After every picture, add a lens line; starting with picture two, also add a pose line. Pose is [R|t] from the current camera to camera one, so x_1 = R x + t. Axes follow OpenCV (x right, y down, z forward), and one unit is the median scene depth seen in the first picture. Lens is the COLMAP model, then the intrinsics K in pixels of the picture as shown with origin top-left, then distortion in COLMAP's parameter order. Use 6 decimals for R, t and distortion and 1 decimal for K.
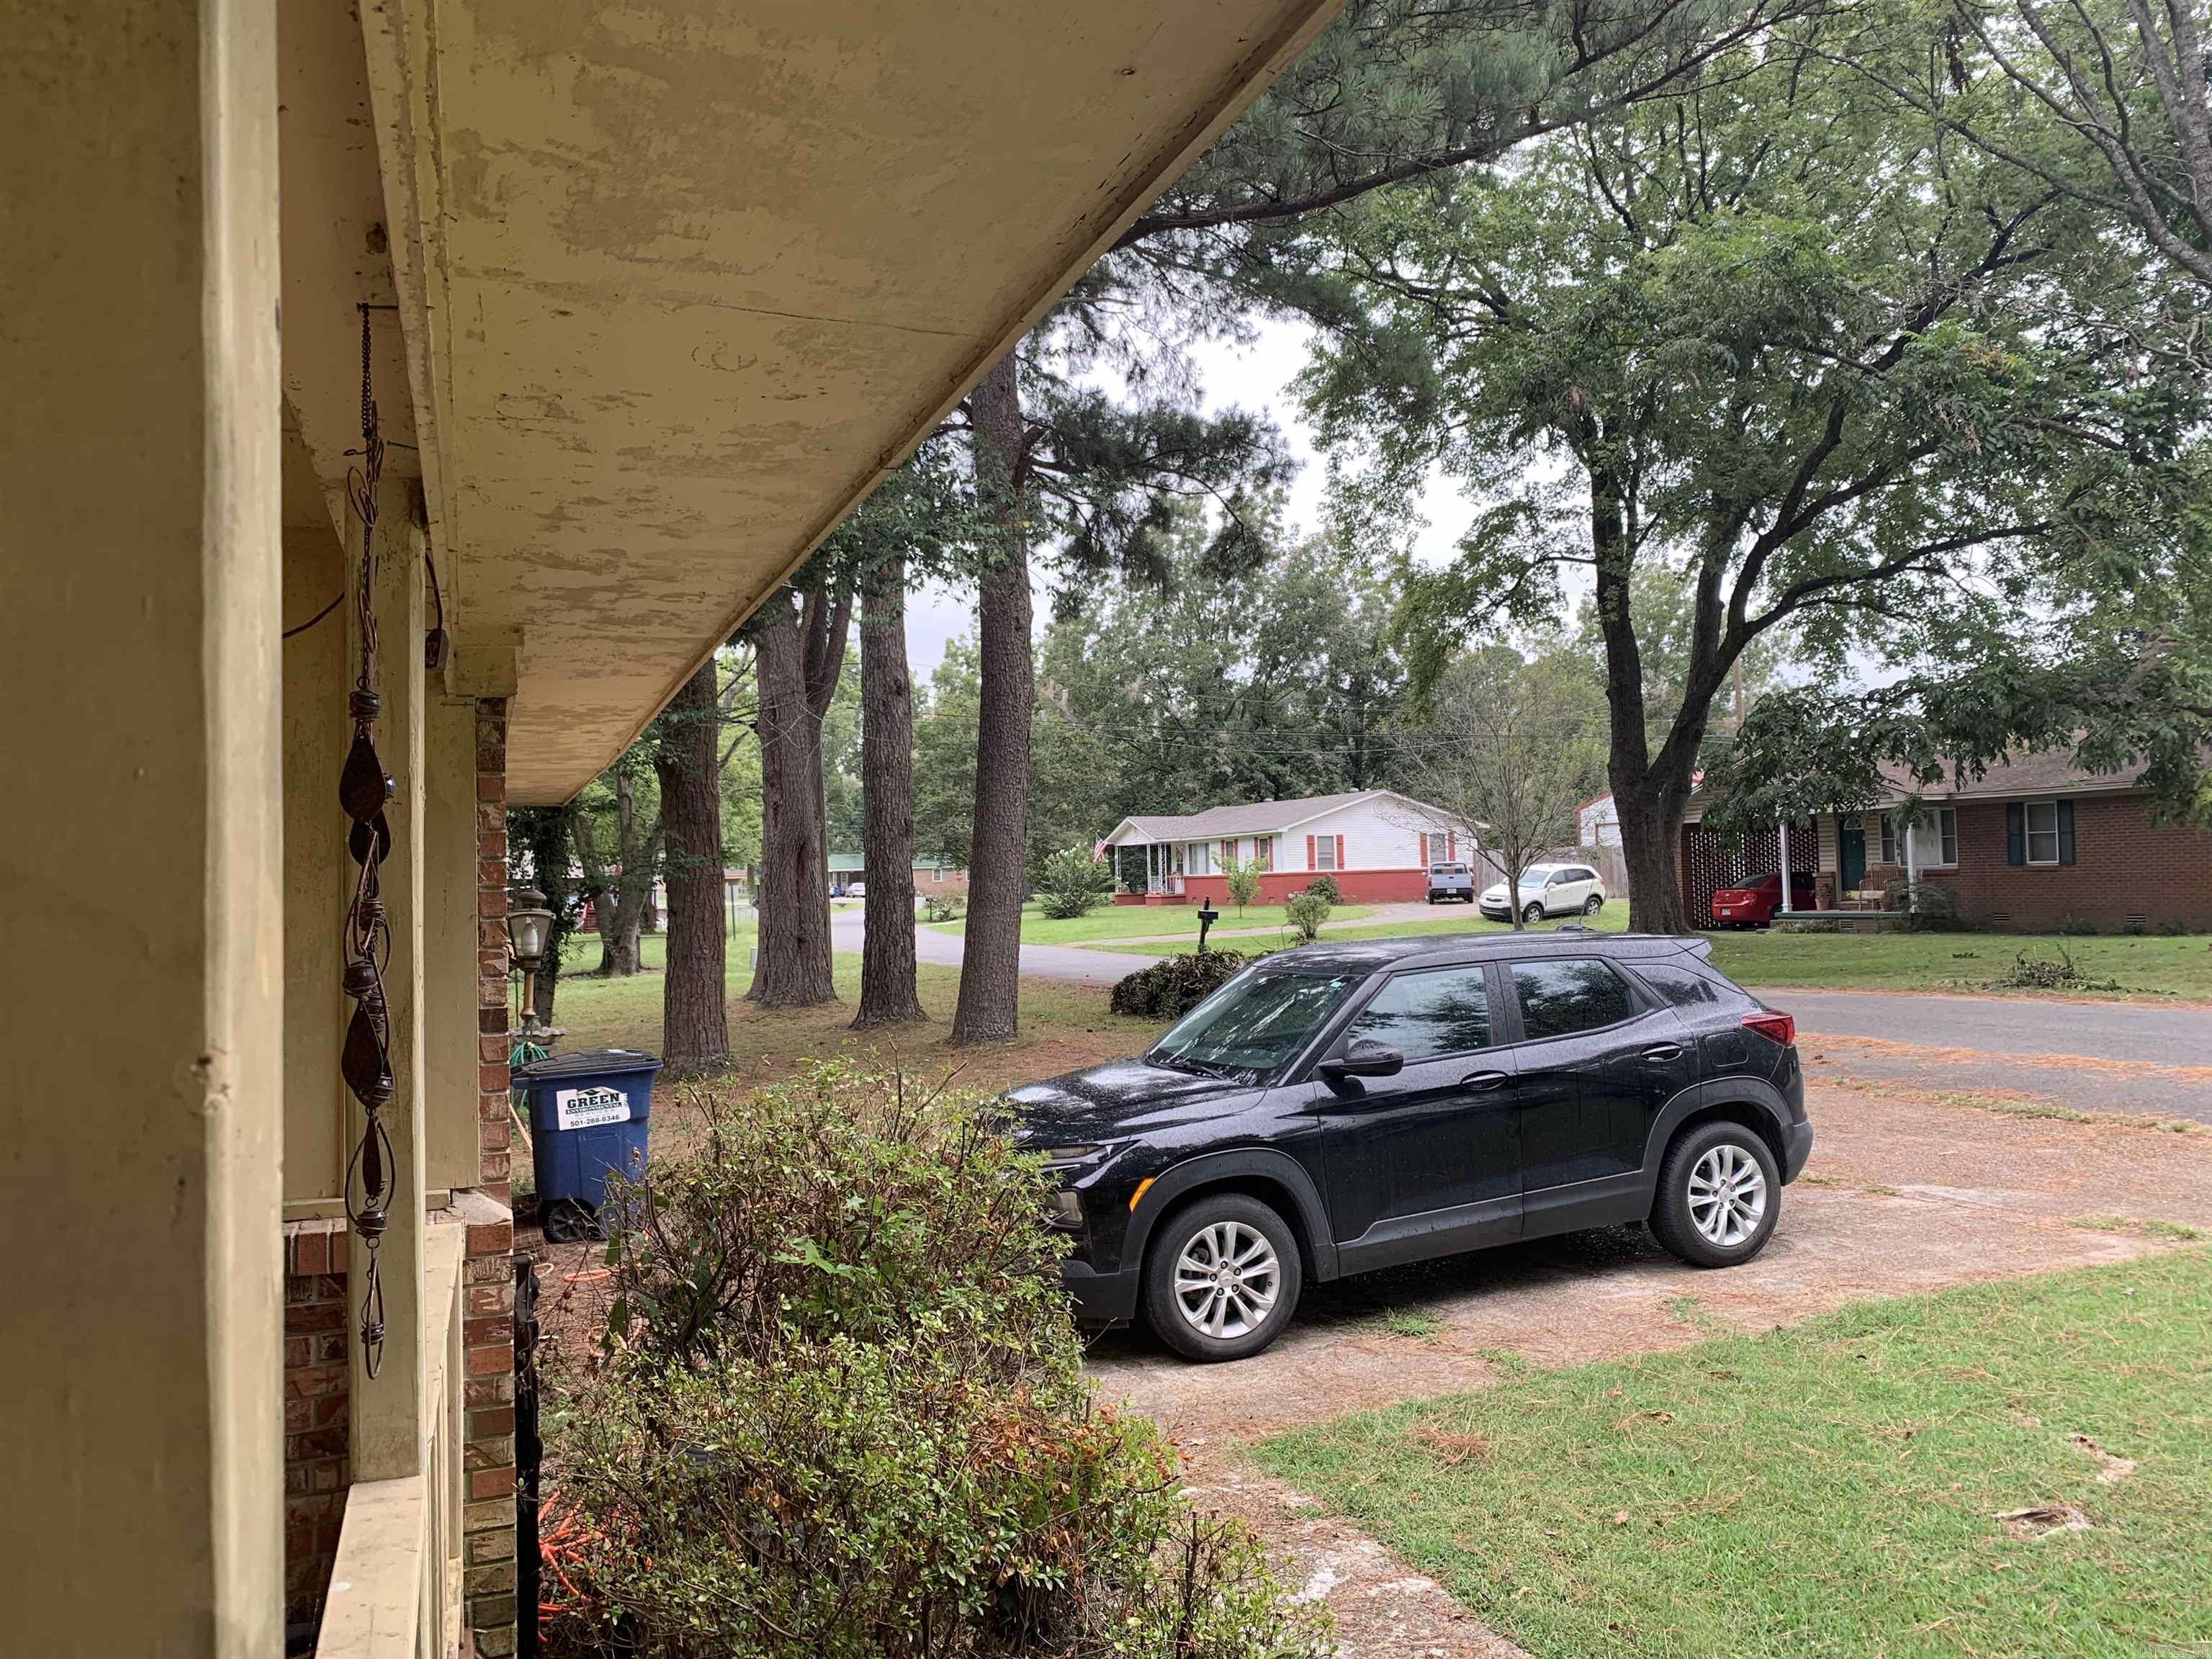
lens RADIAL K [[1697.5, 0, 1105.8], [0, 1697.5, 831.5], [0, 0, 1]] dist [0.001532, -0.000018]
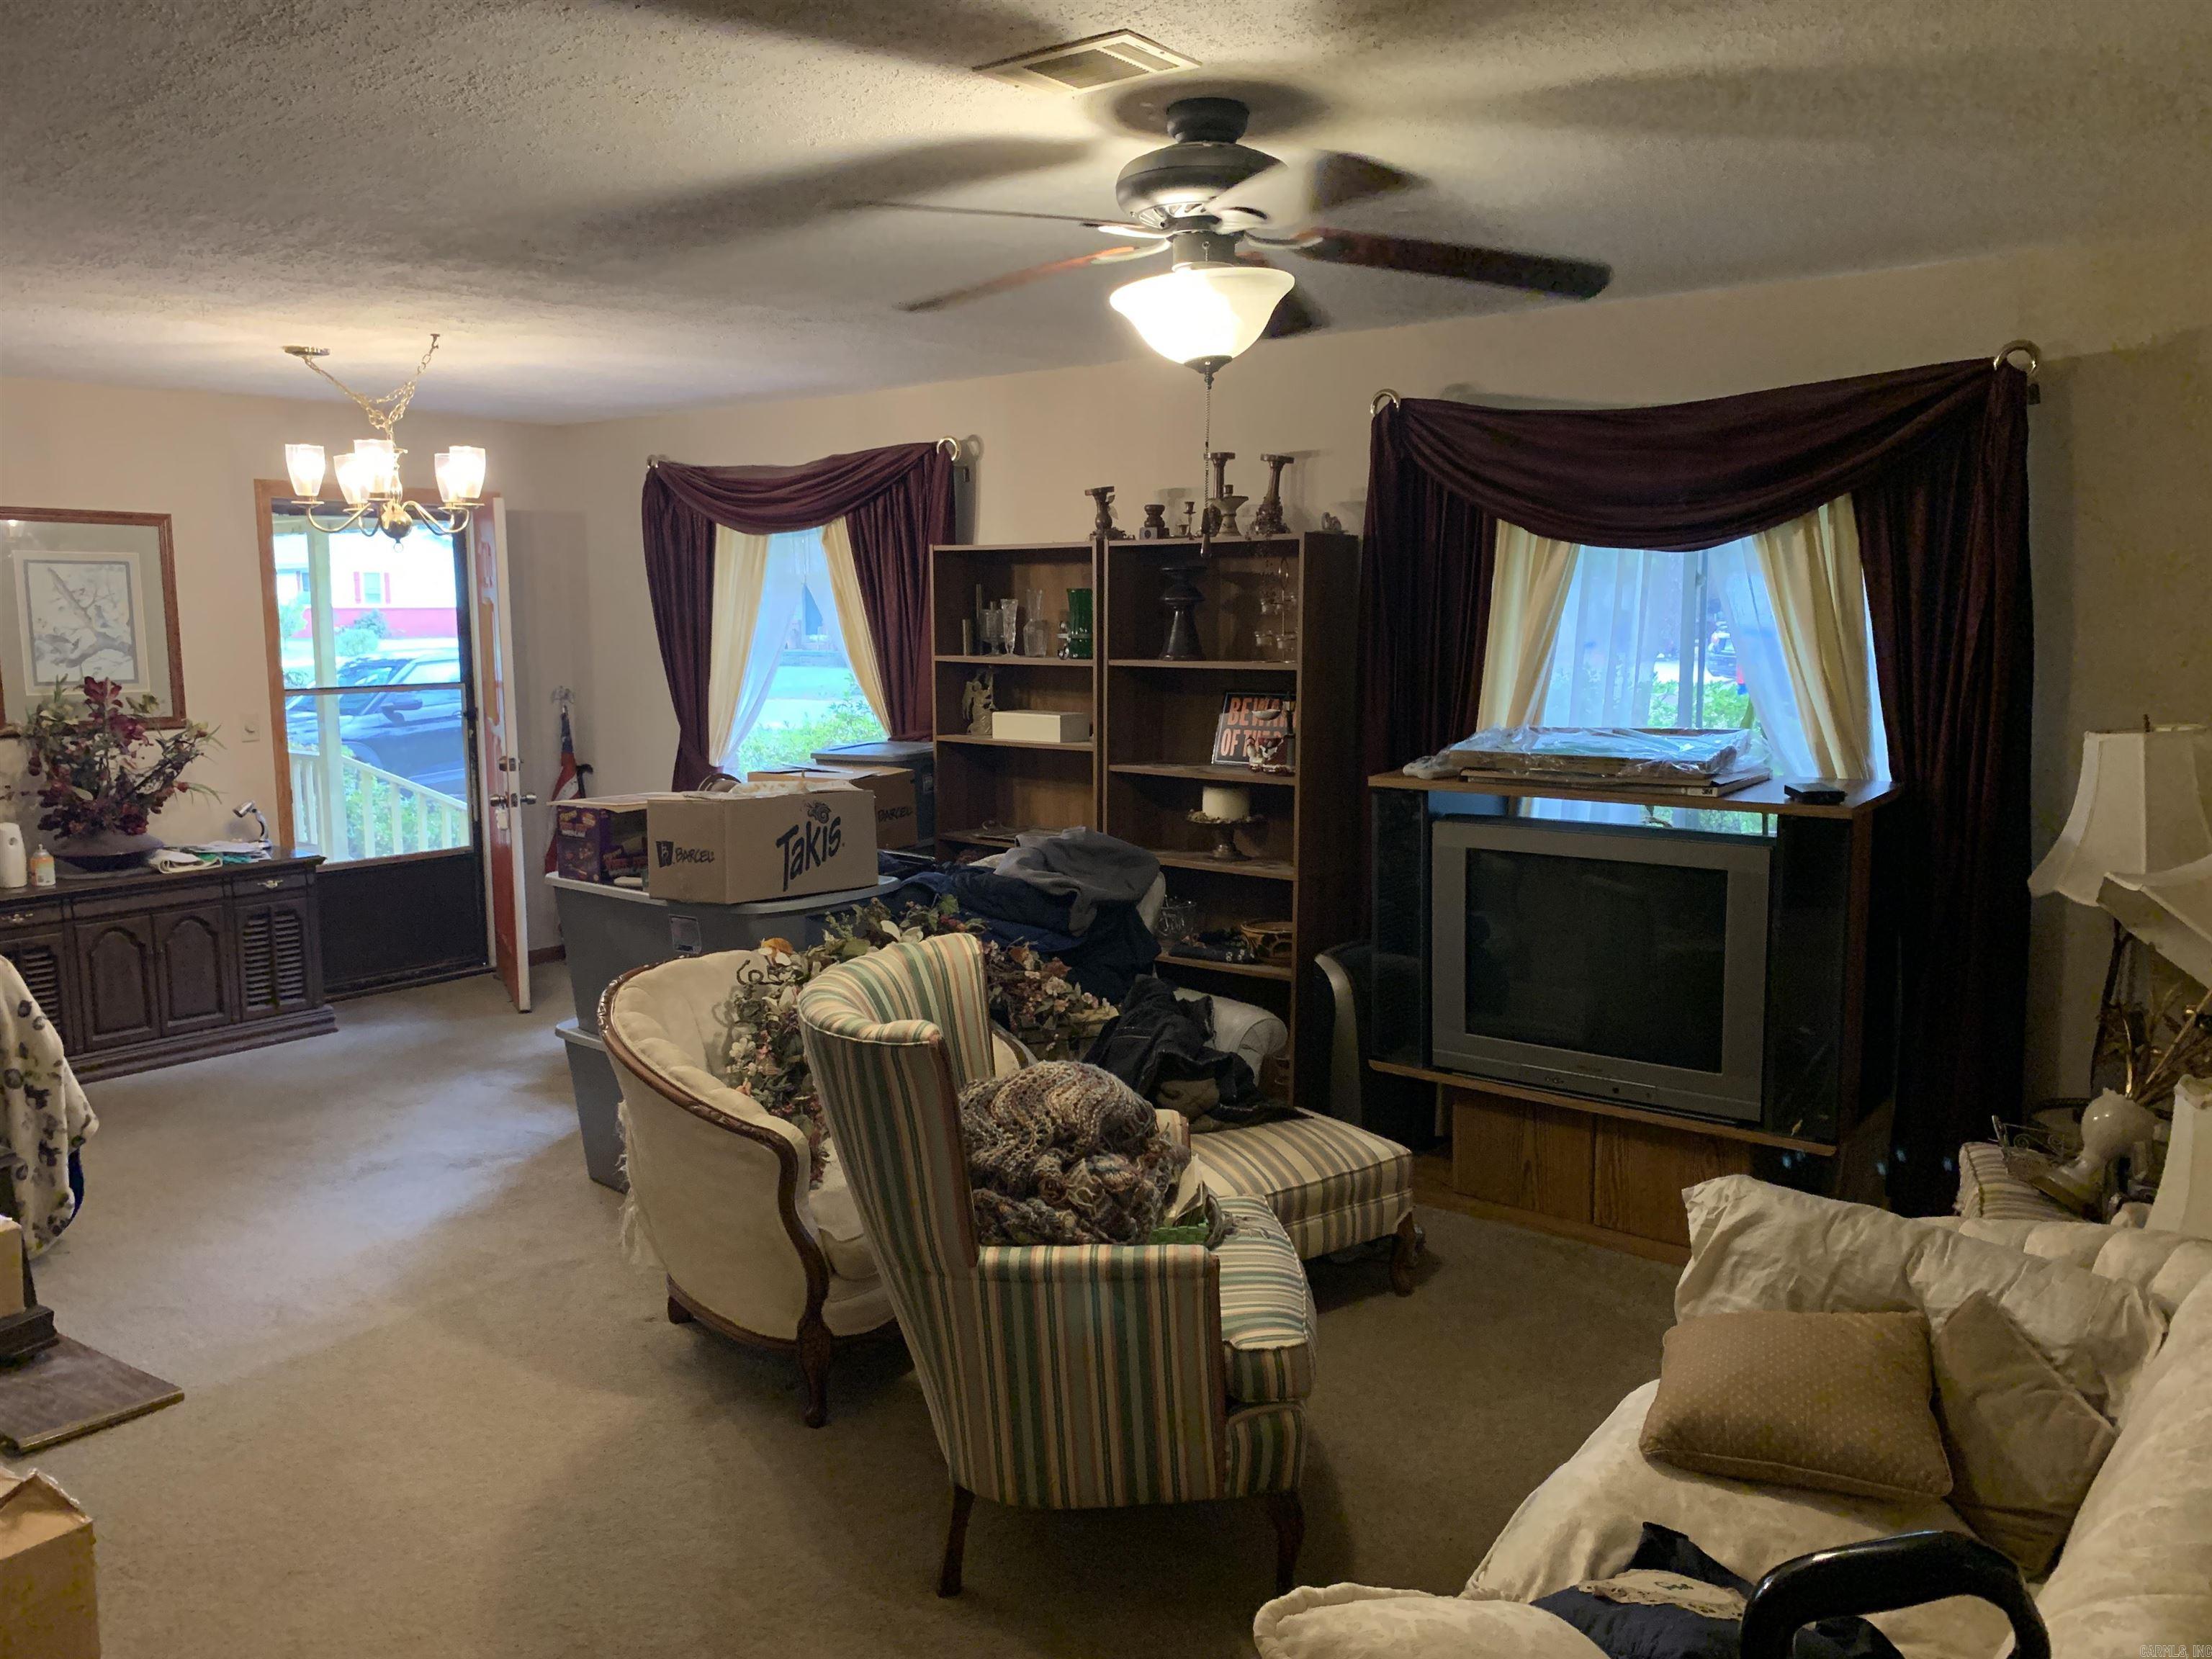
lens RADIAL K [[1697.5, 0, 1107.9], [0, 1697.5, 833.2], [0, 0, 1]] dist [0.001532, -0.000018]
pose [[0.859645, -0.039655, 0.509350, -0.028843], [-0.038909, 0.989006, 0.142666, -0.007685], [-0.509407, -0.142460, 0.848651, -0.205383]]
